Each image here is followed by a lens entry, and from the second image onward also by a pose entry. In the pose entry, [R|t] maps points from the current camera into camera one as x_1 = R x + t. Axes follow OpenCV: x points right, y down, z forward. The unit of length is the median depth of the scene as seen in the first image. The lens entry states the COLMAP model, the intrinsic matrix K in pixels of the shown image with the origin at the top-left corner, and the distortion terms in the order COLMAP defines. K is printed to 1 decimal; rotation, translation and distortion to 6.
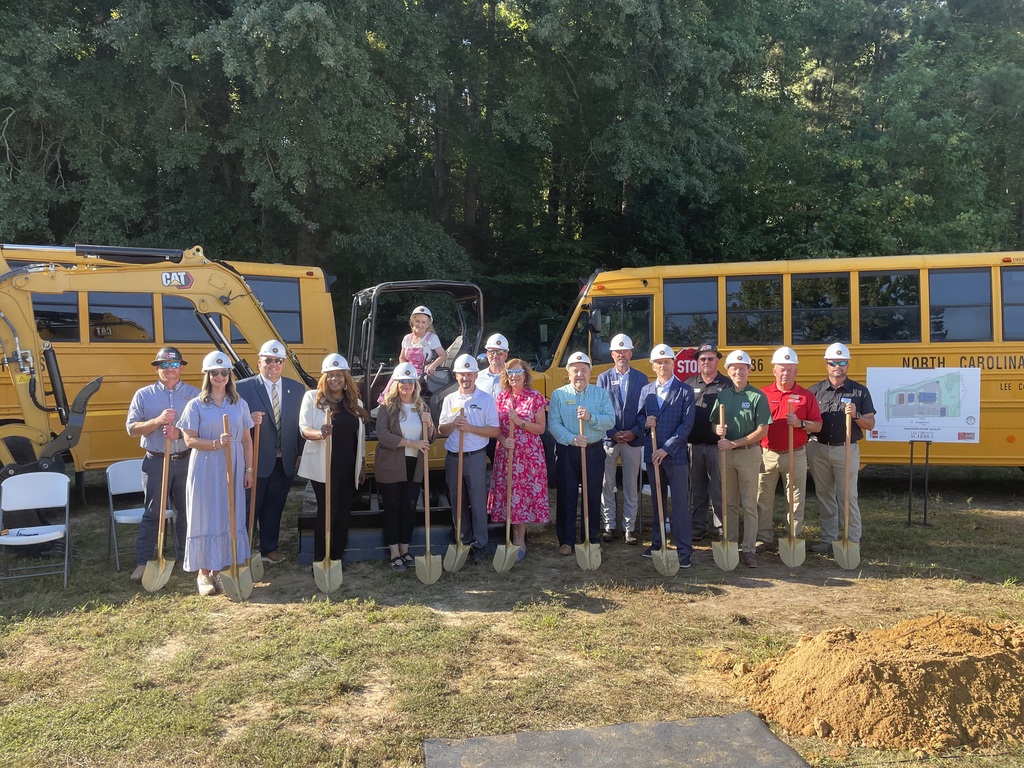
lens RADIAL K [[1057.8, 0, 514.9], [0, 1057.8, 390.0], [0, 0, 1]] dist [0.225161, 0.000000]
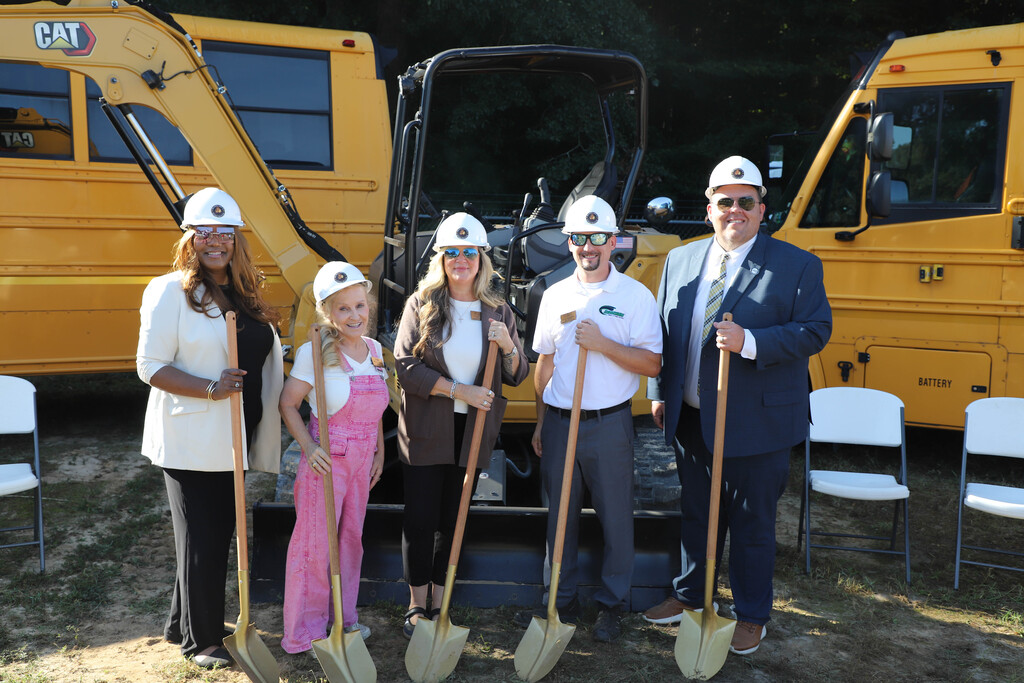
lens RADIAL K [[1233.2, 0, 521.1], [0, 1233.2, 337.0], [0, 0, 1]] dist [0.179714, 0.000000]
pose [[0.982629, 0.048106, -0.179239, 0.020751], [-0.033408, 0.995894, 0.084139, -0.015843], [0.182550, -0.076689, 0.980201, 0.401671]]
